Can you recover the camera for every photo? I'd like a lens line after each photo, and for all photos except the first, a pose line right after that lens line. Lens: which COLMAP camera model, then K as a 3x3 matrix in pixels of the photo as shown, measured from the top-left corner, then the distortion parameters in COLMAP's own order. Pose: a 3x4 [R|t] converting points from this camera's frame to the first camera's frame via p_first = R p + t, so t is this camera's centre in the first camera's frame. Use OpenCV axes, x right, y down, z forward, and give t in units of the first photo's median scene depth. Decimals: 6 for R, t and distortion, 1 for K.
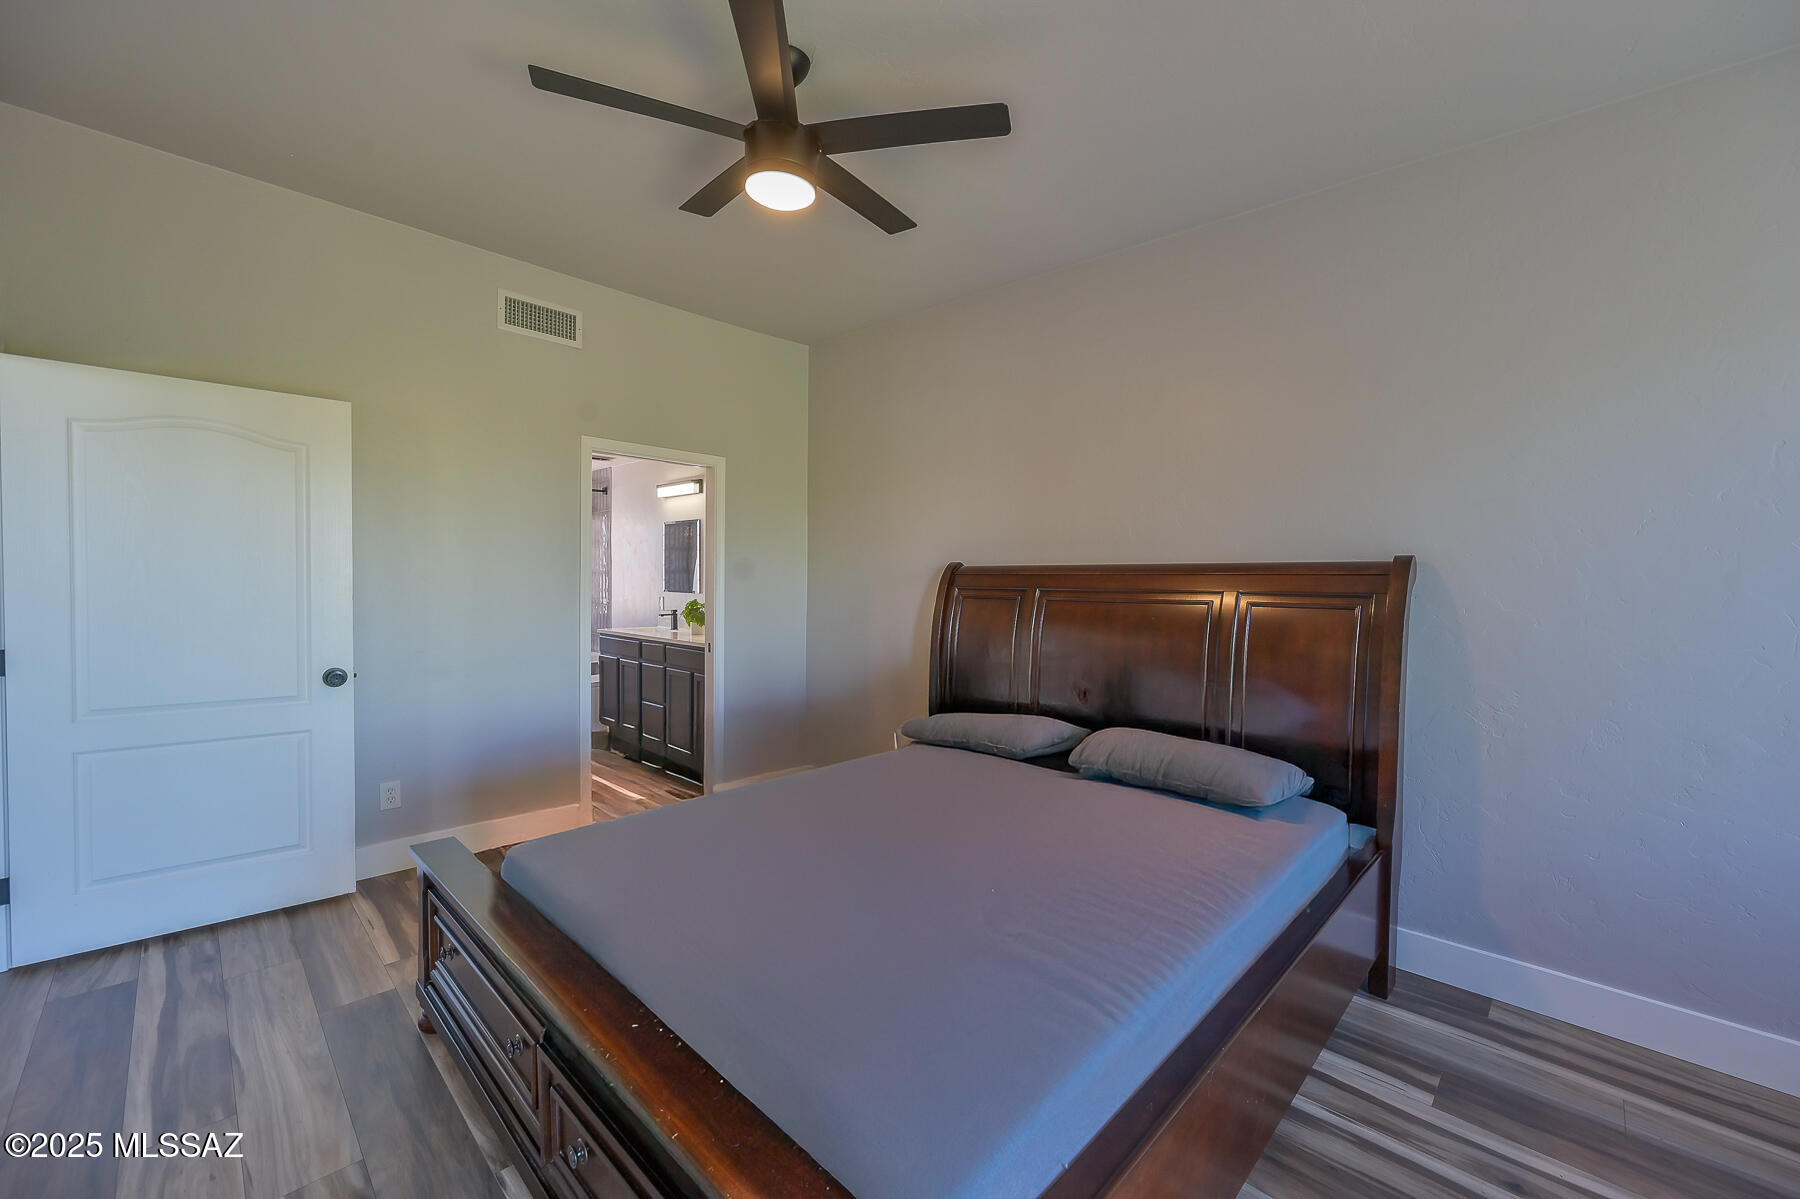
lens RADIAL K [[706.6, 0, 899.0], [0, 706.6, 599.4], [0, 0, 1]] dist [-0.001202, 0.000101]
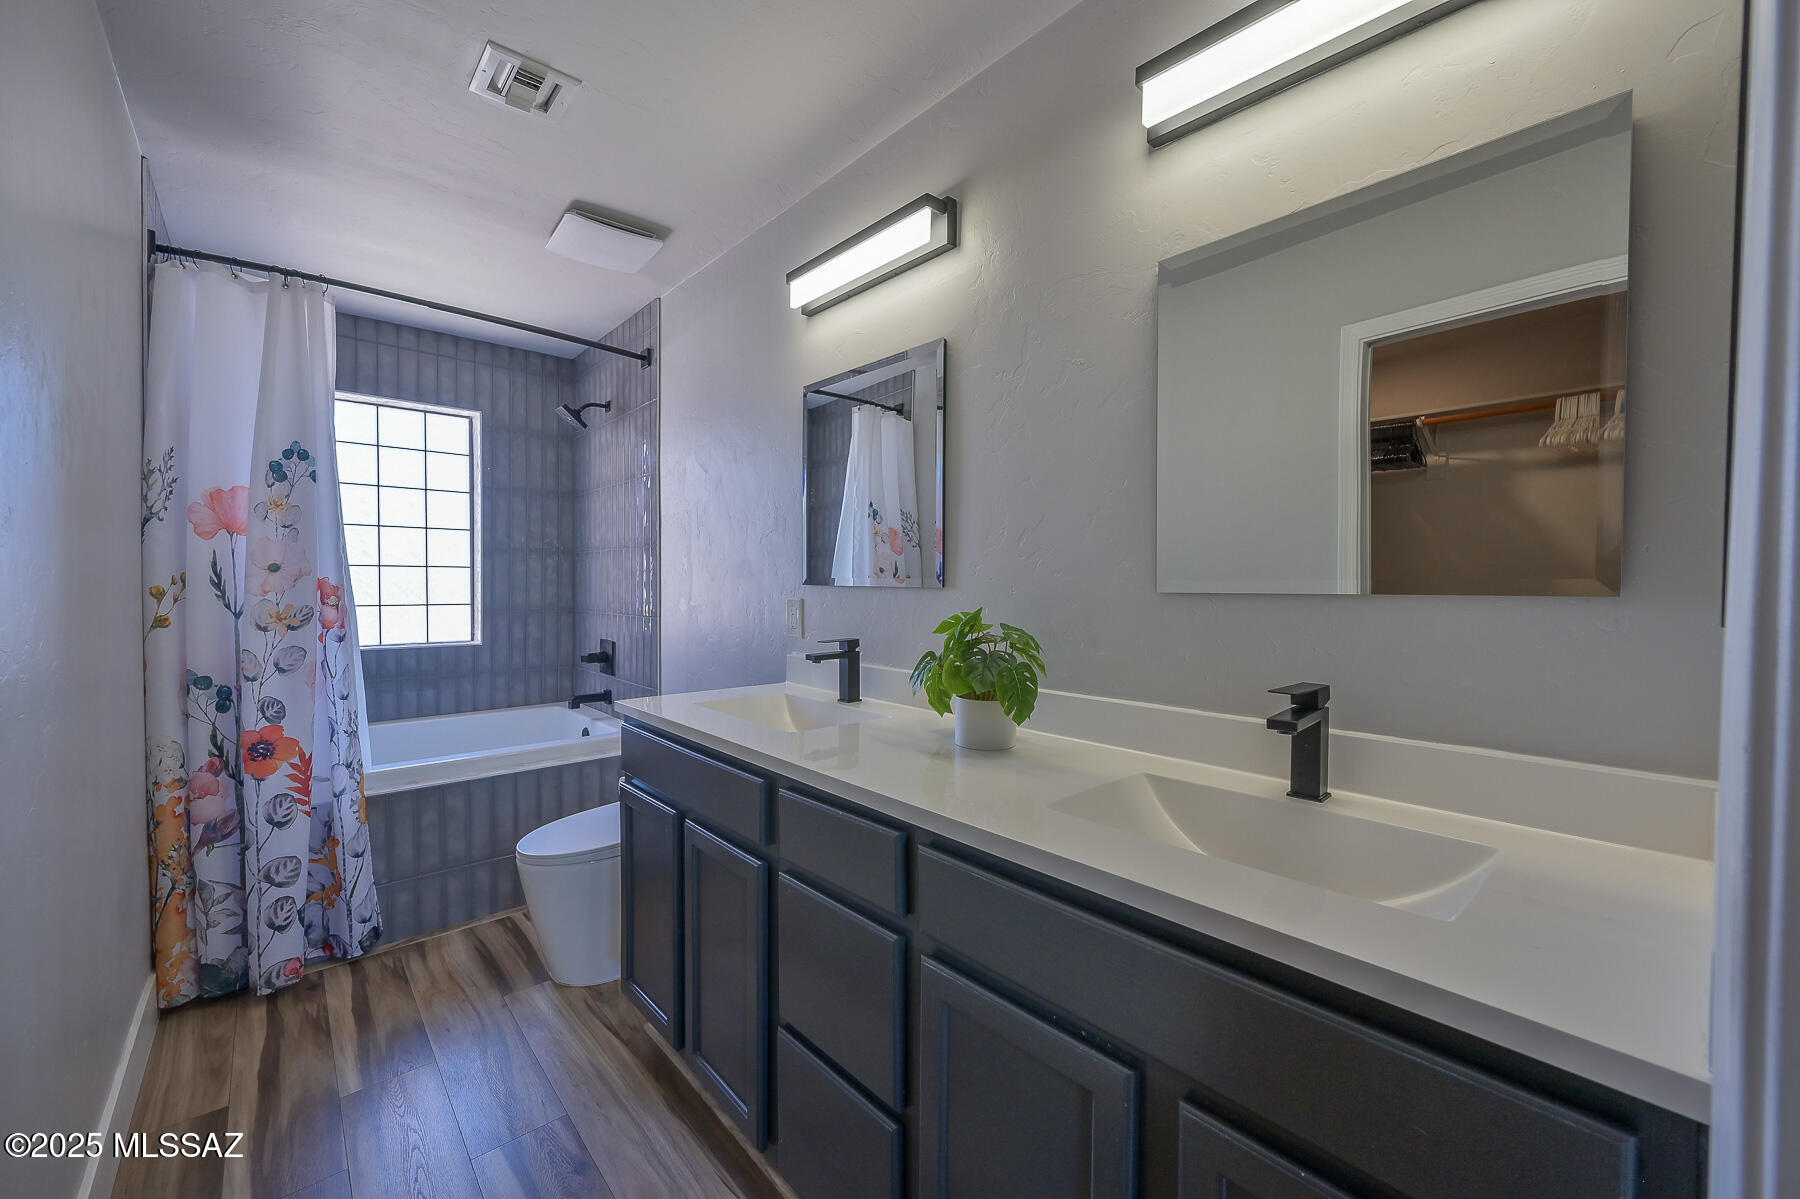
lens RADIAL K [[706.6, 0, 898.1], [0, 706.6, 602.7], [0, 0, 1]] dist [-0.001202, 0.000101]
pose [[0.997970, 0.000437, -0.063685, -0.267796], [-0.000189, 0.999992, 0.003907, -0.003459], [0.063686, -0.003887, 0.997962, 0.661529]]
